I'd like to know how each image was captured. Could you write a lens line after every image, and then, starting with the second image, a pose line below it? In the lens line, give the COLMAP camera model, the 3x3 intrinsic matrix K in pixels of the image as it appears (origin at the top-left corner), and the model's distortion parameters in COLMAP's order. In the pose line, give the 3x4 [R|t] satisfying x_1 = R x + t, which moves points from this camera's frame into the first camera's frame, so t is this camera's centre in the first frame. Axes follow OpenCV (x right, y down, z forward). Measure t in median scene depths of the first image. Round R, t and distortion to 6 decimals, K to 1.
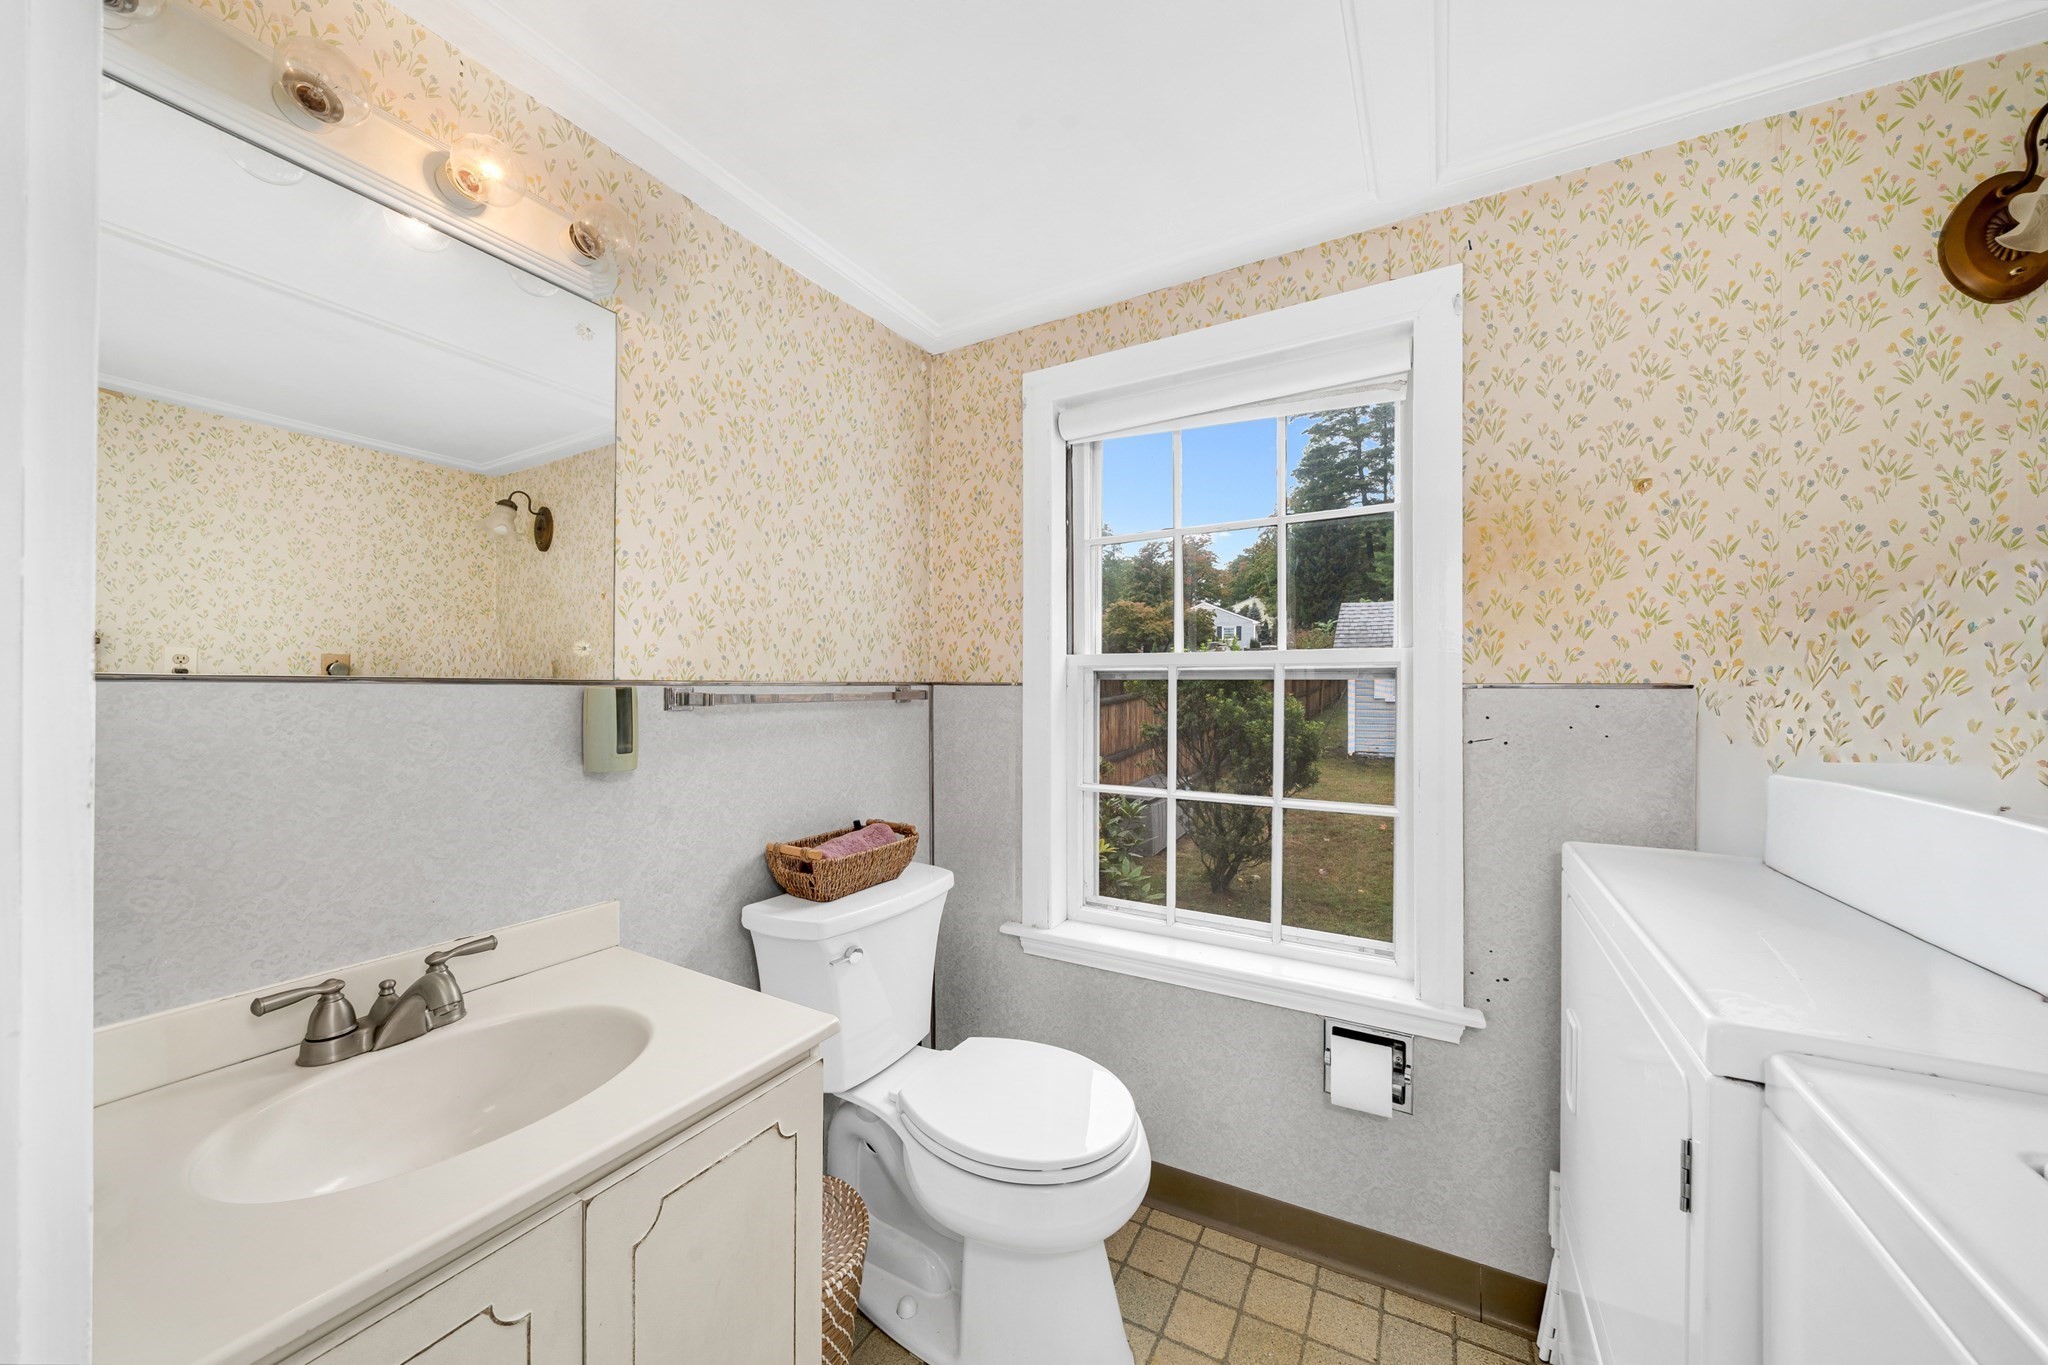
lens RADIAL K [[684.4, 0, 1033.4], [0, 684.4, 685.7], [0, 0, 1]] dist [-0.005223, -0.000138]
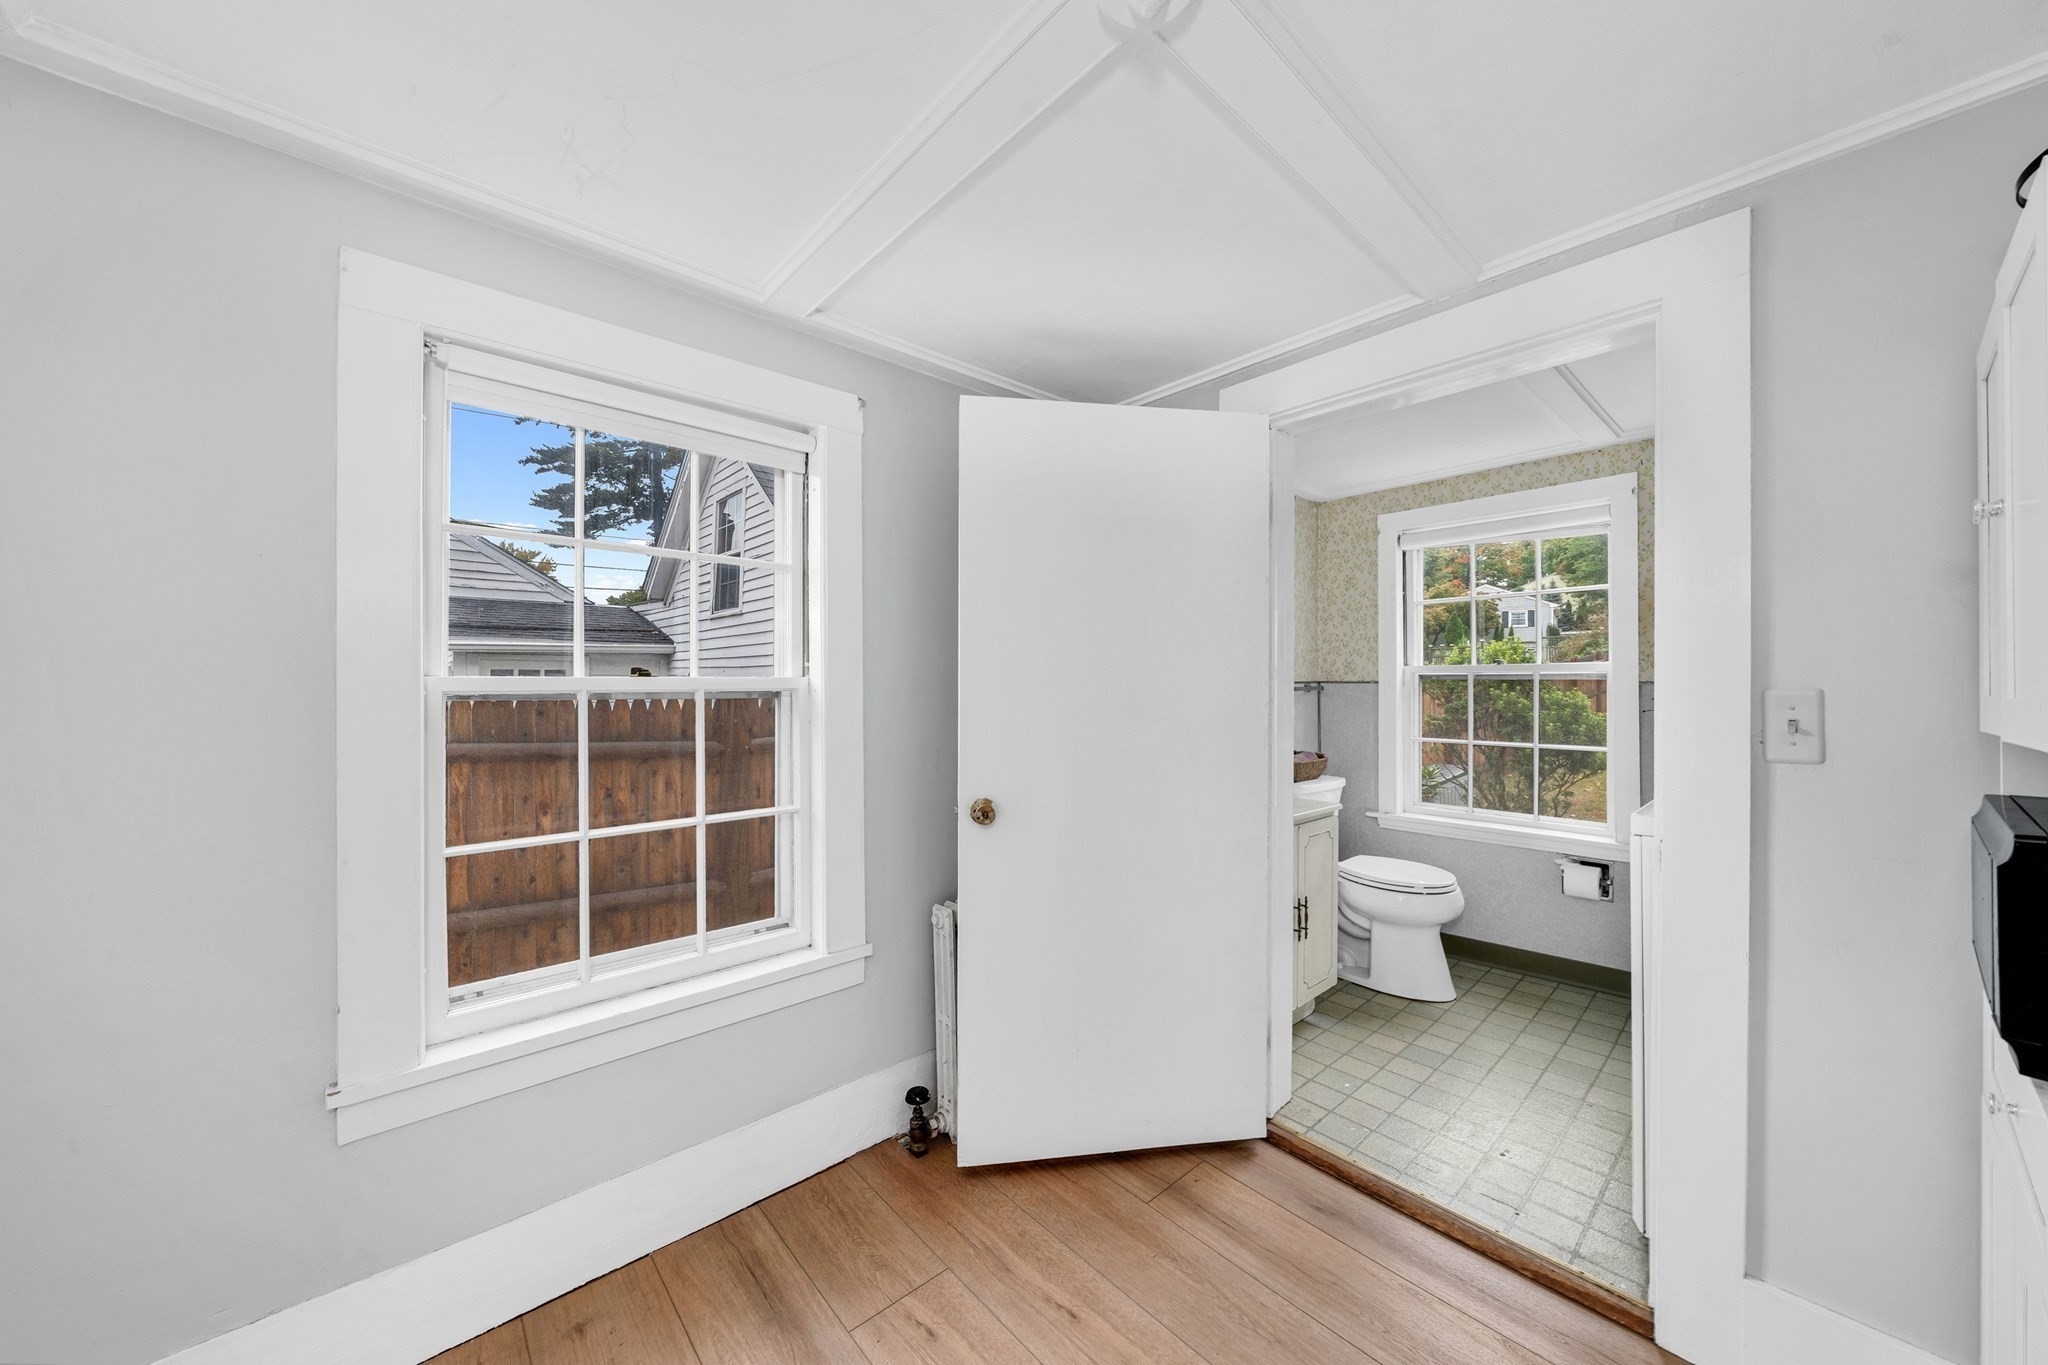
lens RADIAL K [[713.2, 0, 1024.0], [0, 713.2, 682.5], [0, 0, 1]] dist [-0.019329, -0.000034]
pose [[0.945020, -0.003737, -0.326990, -0.314976], [0.004604, 0.999988, 0.001878, -0.011014], [0.326979, -0.003281, 0.945026, -1.209297]]
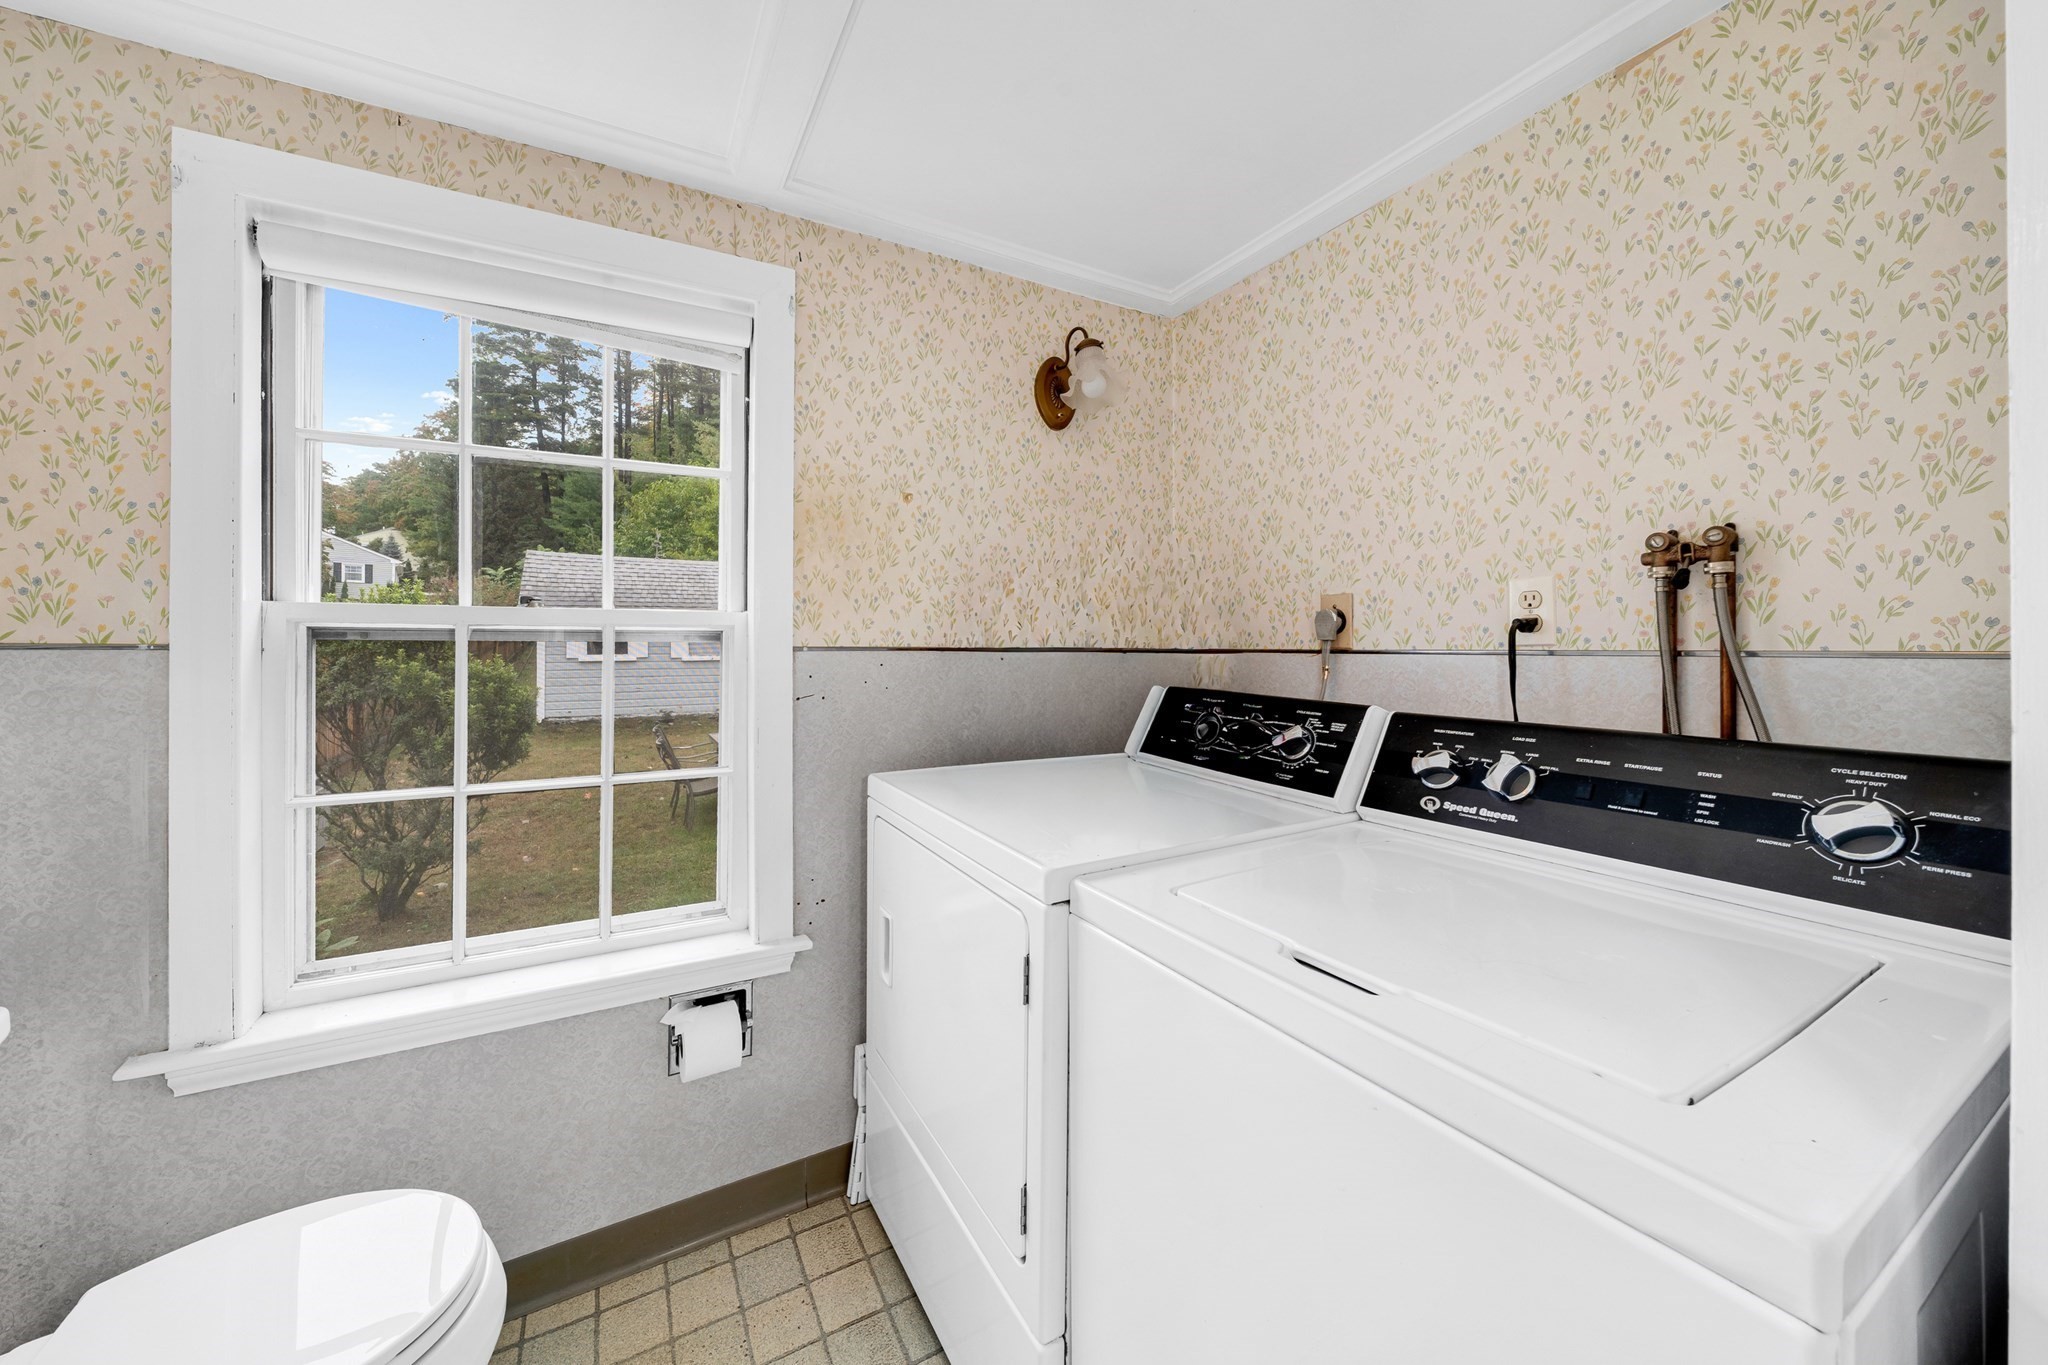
lens RADIAL K [[736.3, 0, 960.0], [0, 736.3, 645.2], [0, 0, 1]] dist [-0.004180, -0.000037]
pose [[0.559064, -0.000526, 0.829125, -0.170667], [-0.001394, 0.999998, 0.001575, -0.006479], [-0.829124, -0.002036, 0.559062, 0.080816]]
